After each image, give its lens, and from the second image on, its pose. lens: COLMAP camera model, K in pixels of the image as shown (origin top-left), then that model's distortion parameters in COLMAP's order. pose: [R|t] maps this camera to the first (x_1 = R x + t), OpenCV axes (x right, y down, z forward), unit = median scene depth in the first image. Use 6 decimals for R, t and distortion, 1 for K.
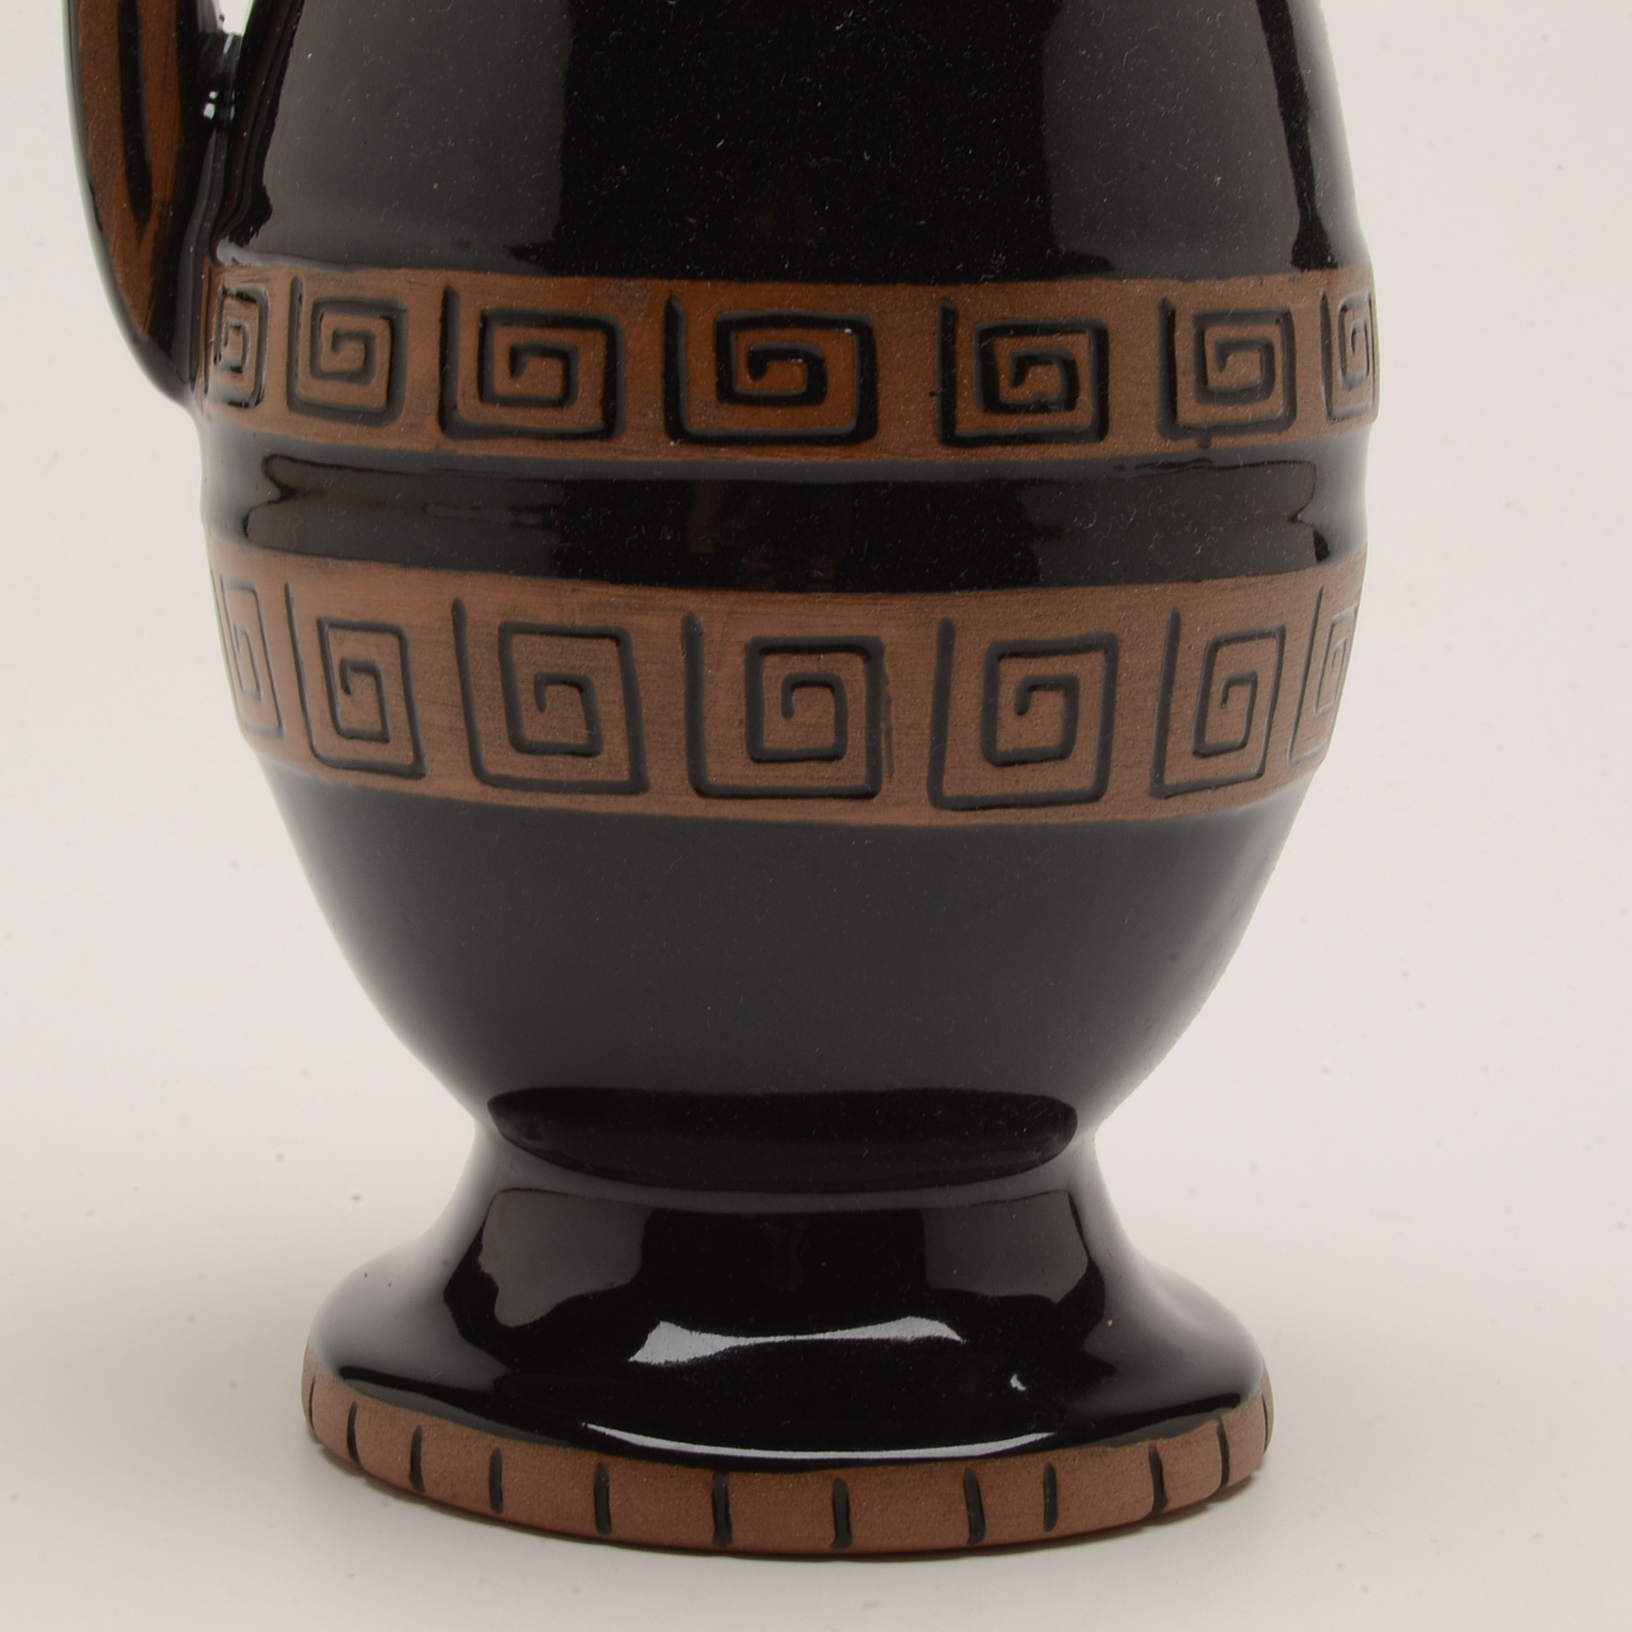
lens RADIAL K [[5345.9, 0, 816.0], [0, 5345.9, 816.0], [0, 0, 1]] dist [0.028975, -0.358589]
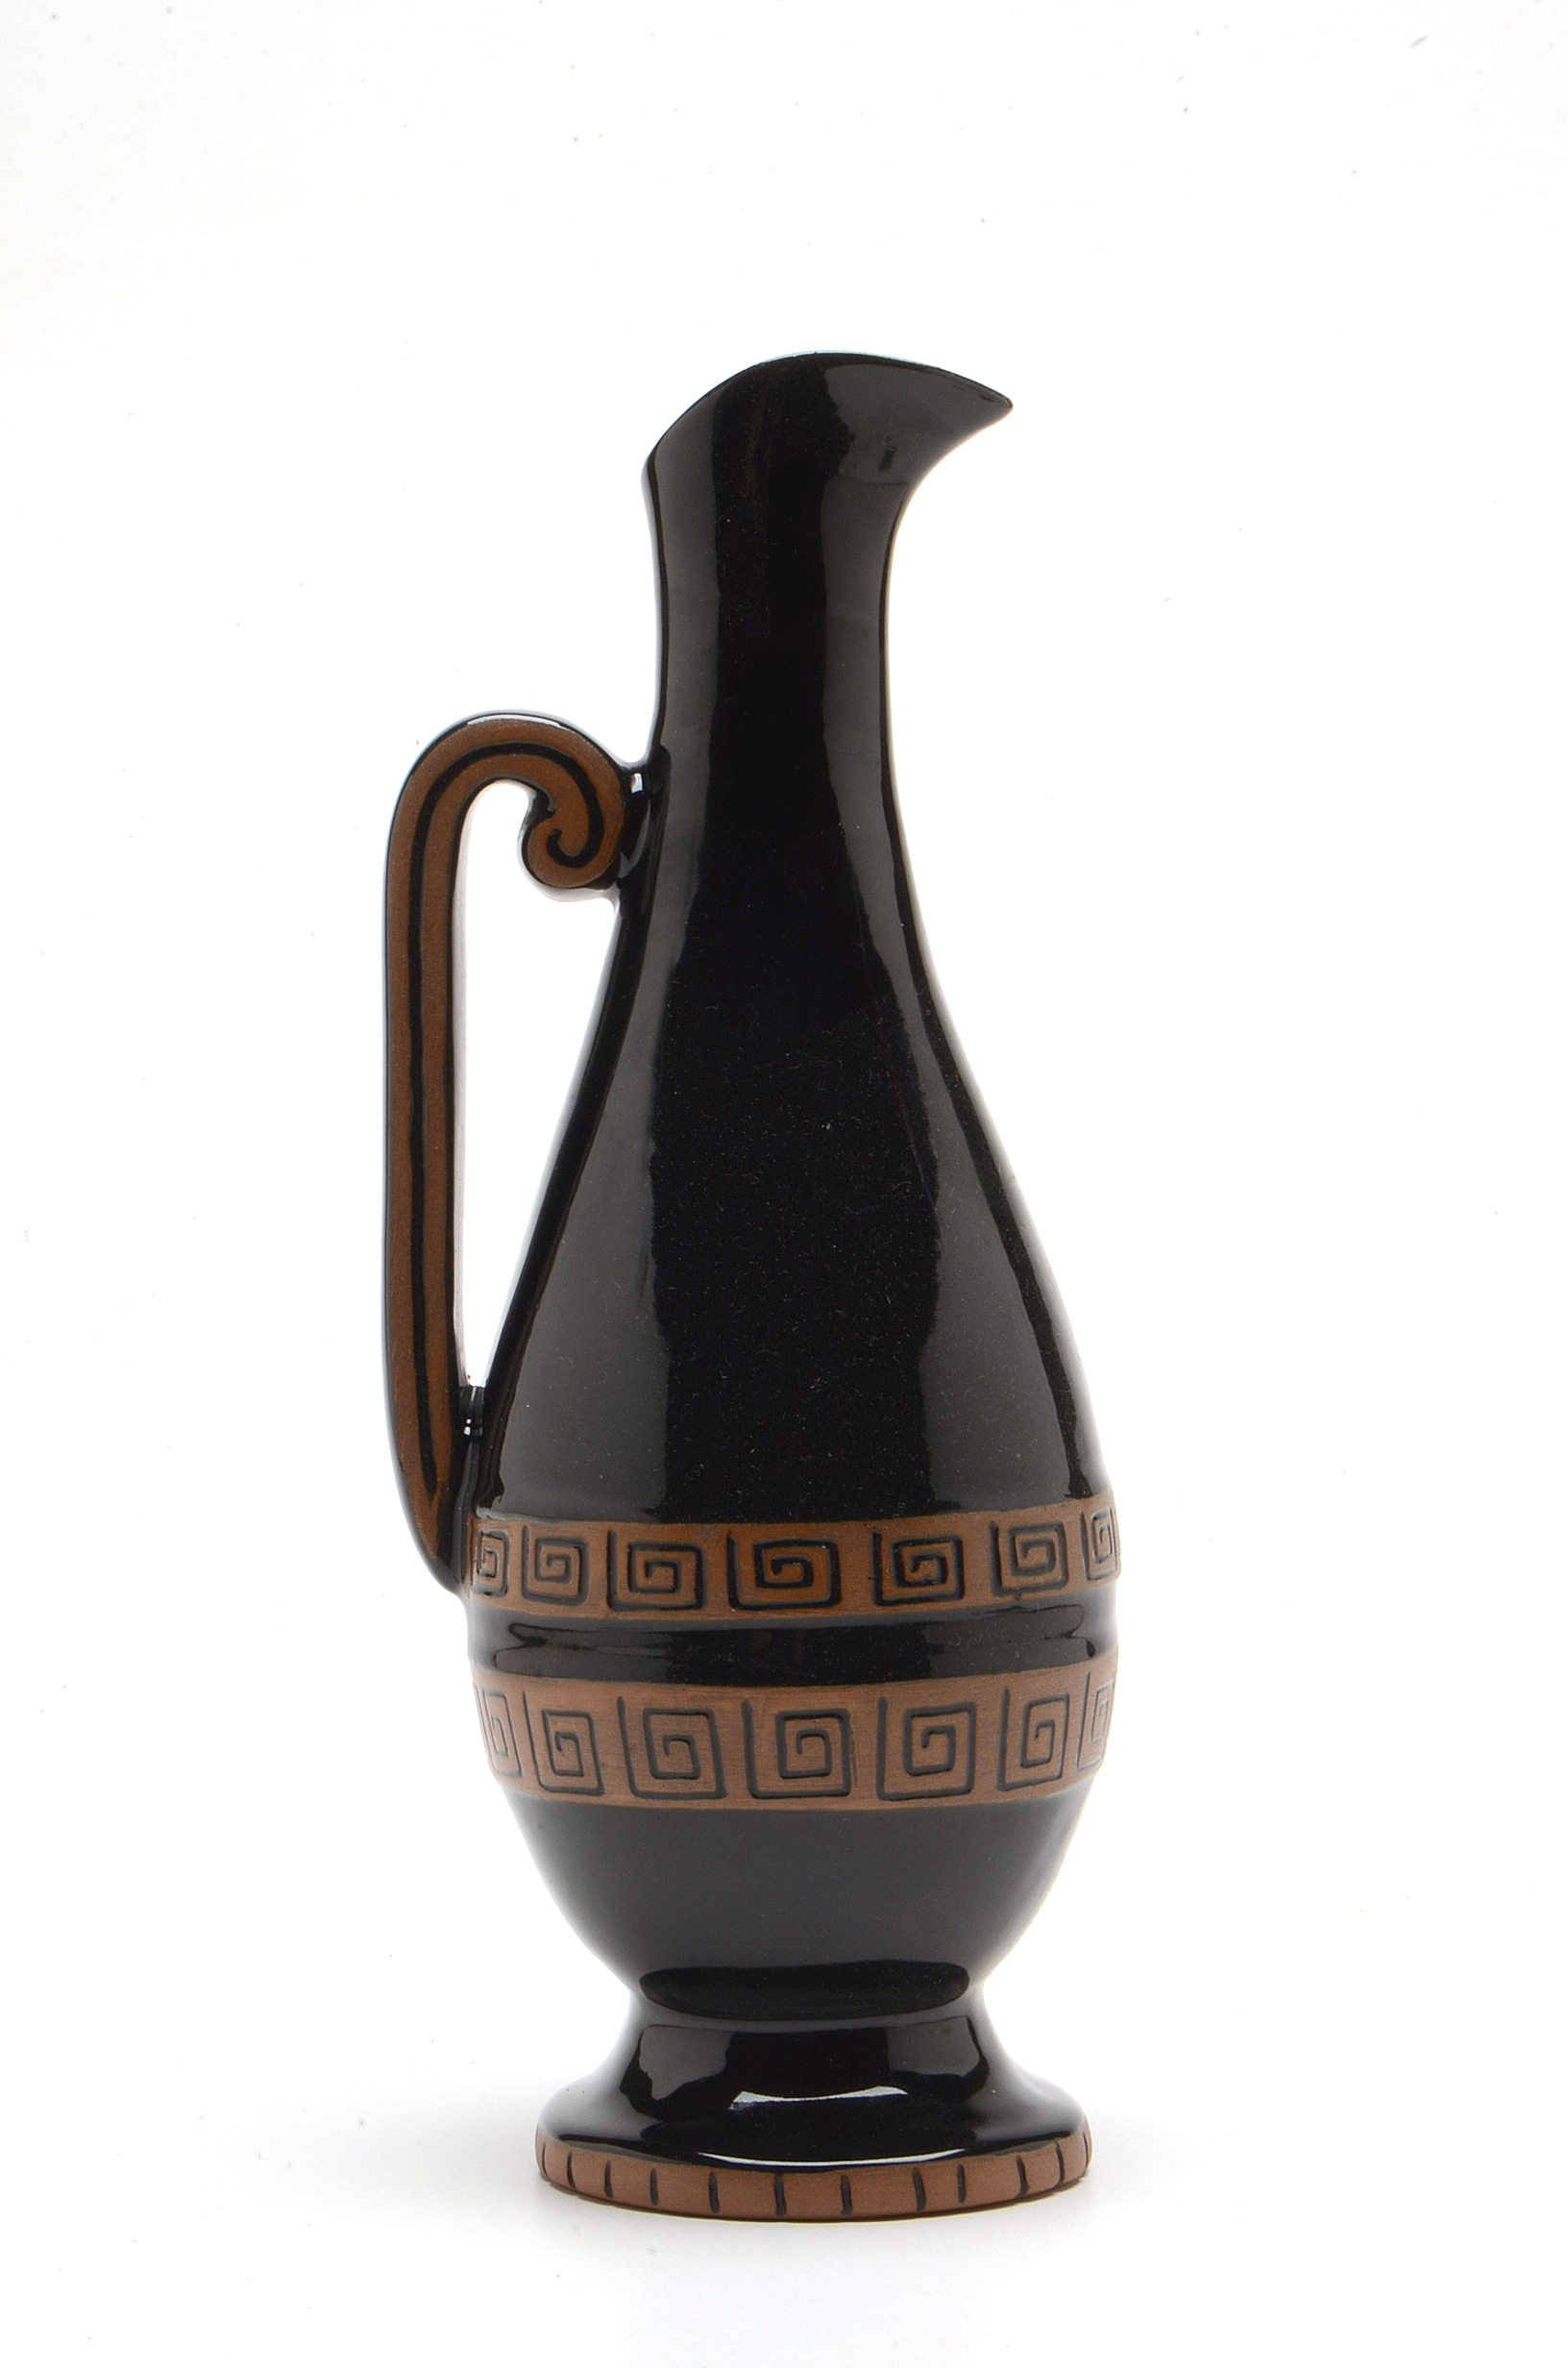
lens RADIAL K [[5715.3, 0, 784.0], [0, 5715.3, 1184.0], [0, 0, 1]] dist [0.014237, 0.202214]
pose [[0.999248, -0.038702, -0.002185, 0.001254], [0.038130, 0.991504, -0.124365, 0.031144], [0.006979, 0.124189, 0.992234, -0.967742]]
